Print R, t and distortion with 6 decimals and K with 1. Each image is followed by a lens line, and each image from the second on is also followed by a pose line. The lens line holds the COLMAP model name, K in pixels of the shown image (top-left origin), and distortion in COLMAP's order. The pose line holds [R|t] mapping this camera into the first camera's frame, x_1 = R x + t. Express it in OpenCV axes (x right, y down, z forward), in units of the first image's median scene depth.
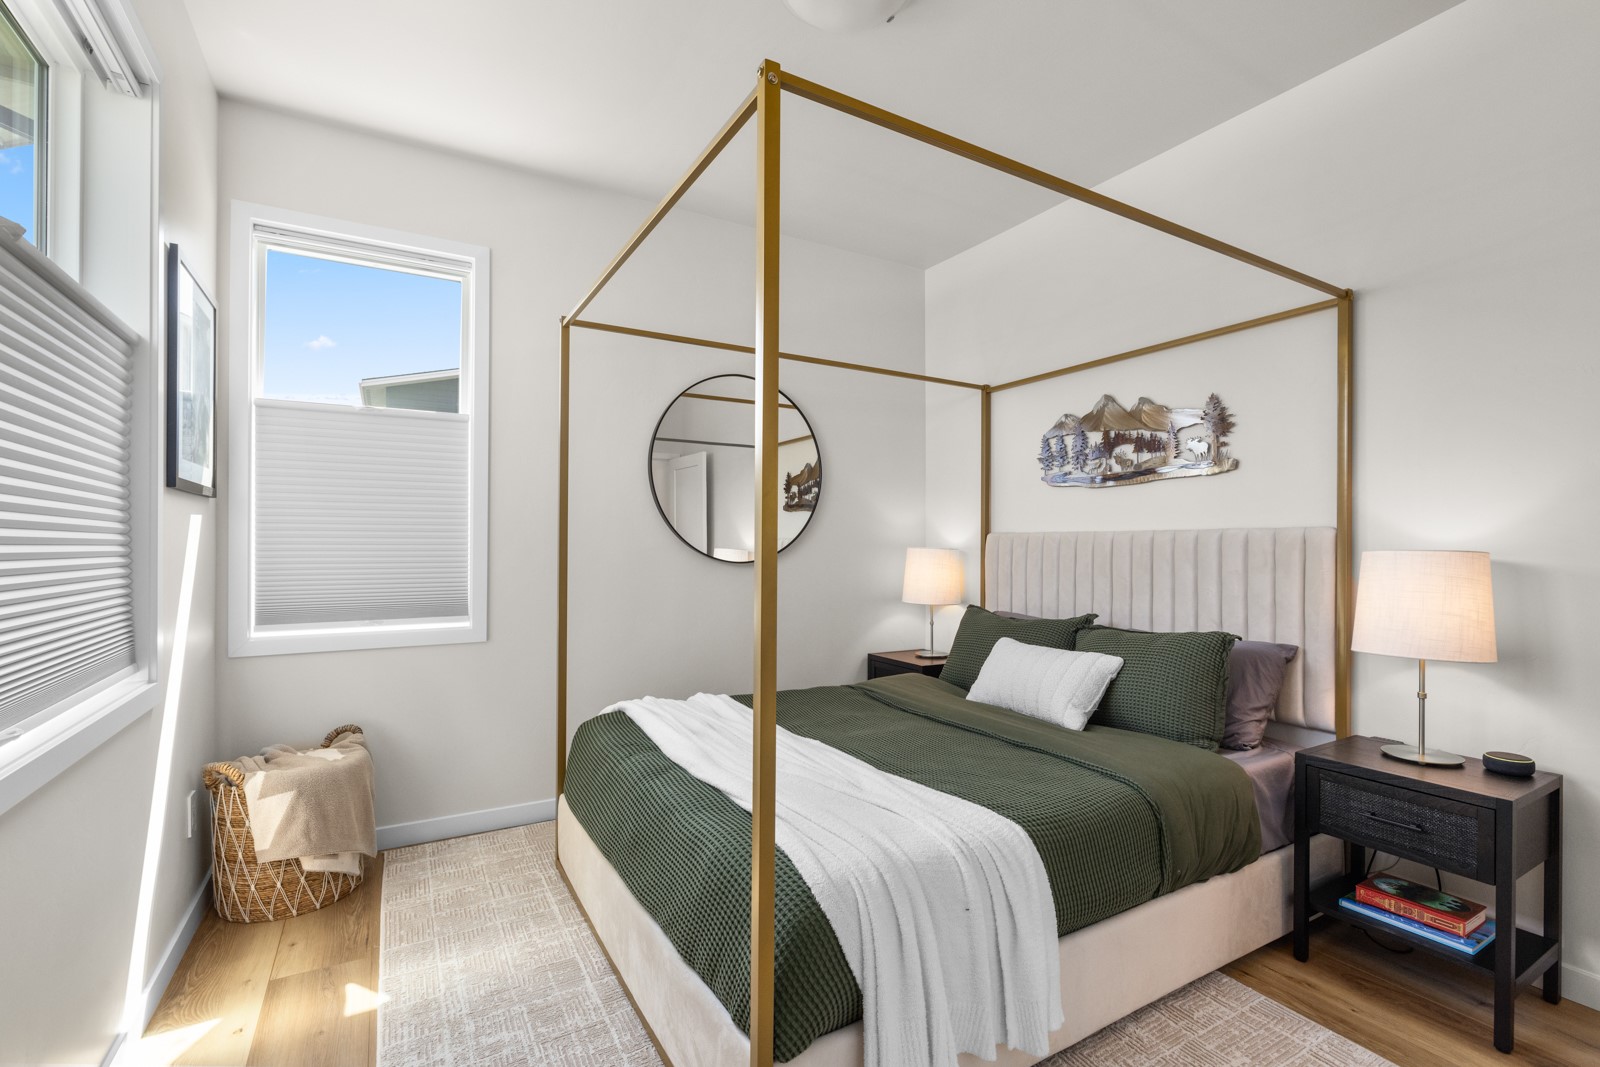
lens RADIAL K [[730.0, 0, 804.4], [0, 730.0, 541.8], [0, 0, 1]] dist [-0.001015, -0.000089]
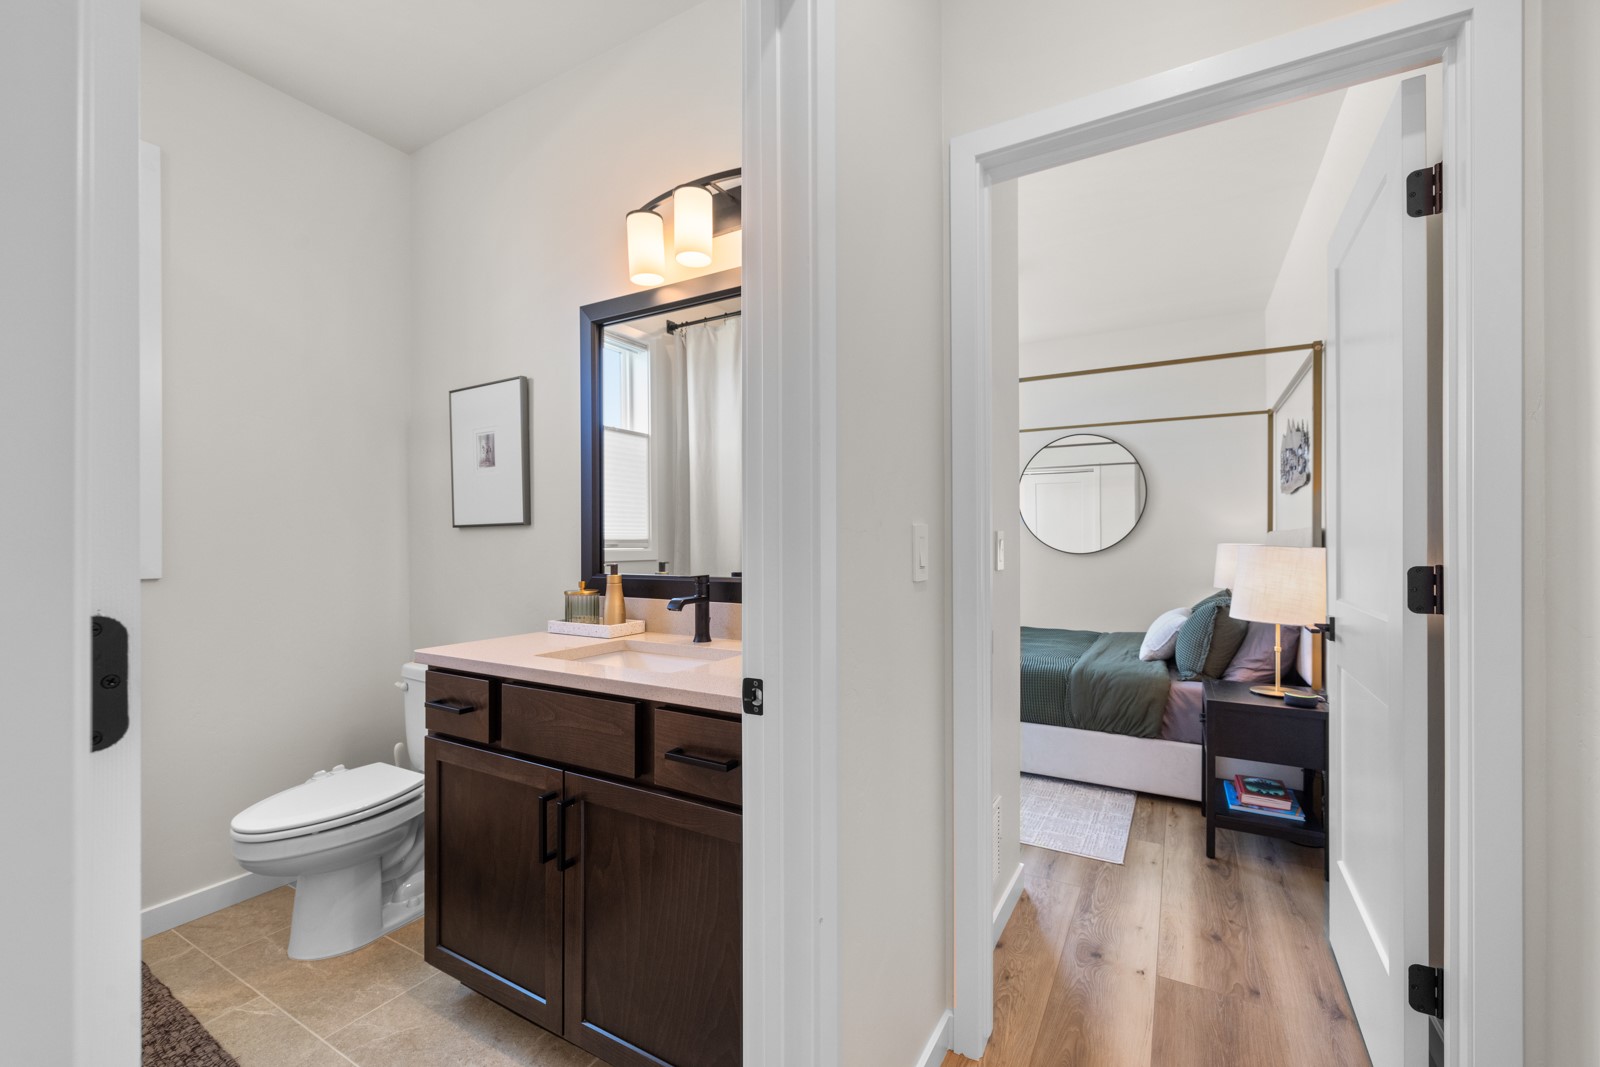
lens RADIAL K [[654.8, 0, 799.1], [0, 654.8, 536.7], [0, 0, 1]] dist [-0.001228, -0.000127]
pose [[0.491899, -0.010623, -0.870587, 1.241586], [0.007036, 0.999941, -0.008226, 0.000301], [0.870624, -0.002079, 0.491945, -0.342075]]
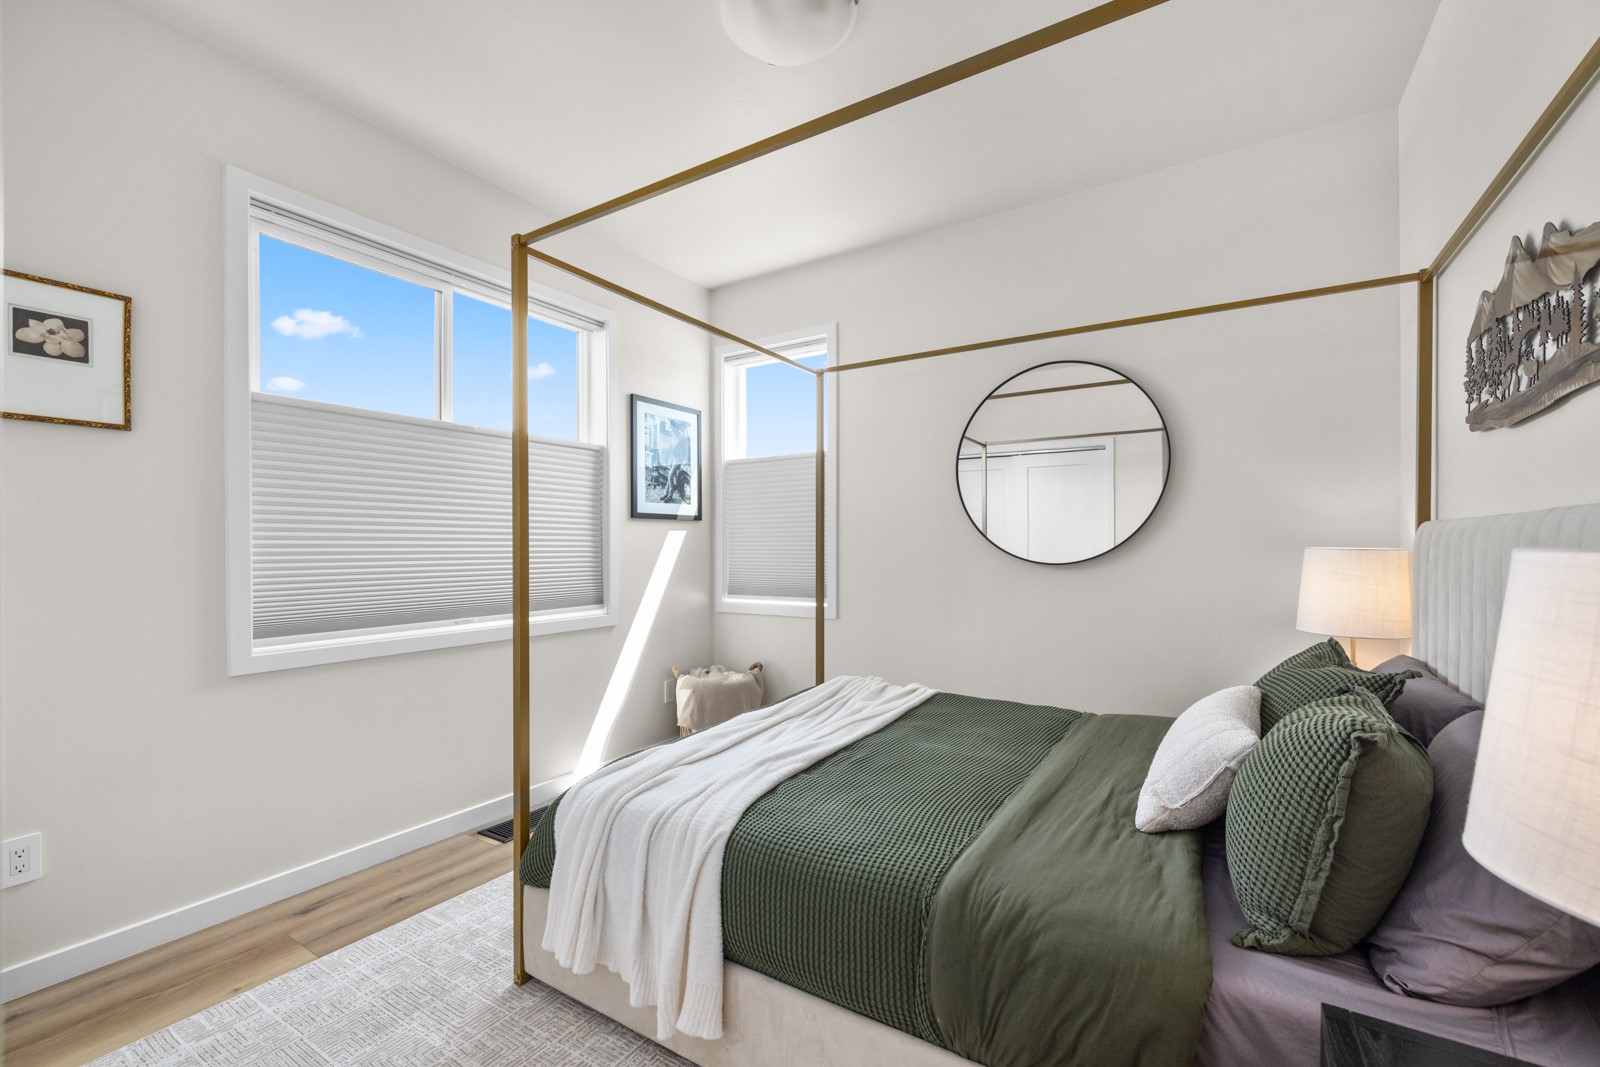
lens RADIAL K [[675.9, 0, 795.7], [0, 675.9, 546.1], [0, 0, 1]] dist [0.002803, -0.000138]
pose [[0.456848, -0.005922, -0.889525, 0.765795], [0.007811, 0.999966, -0.002646, 0.008414], [0.889510, -0.005740, 0.456879, 0.455407]]
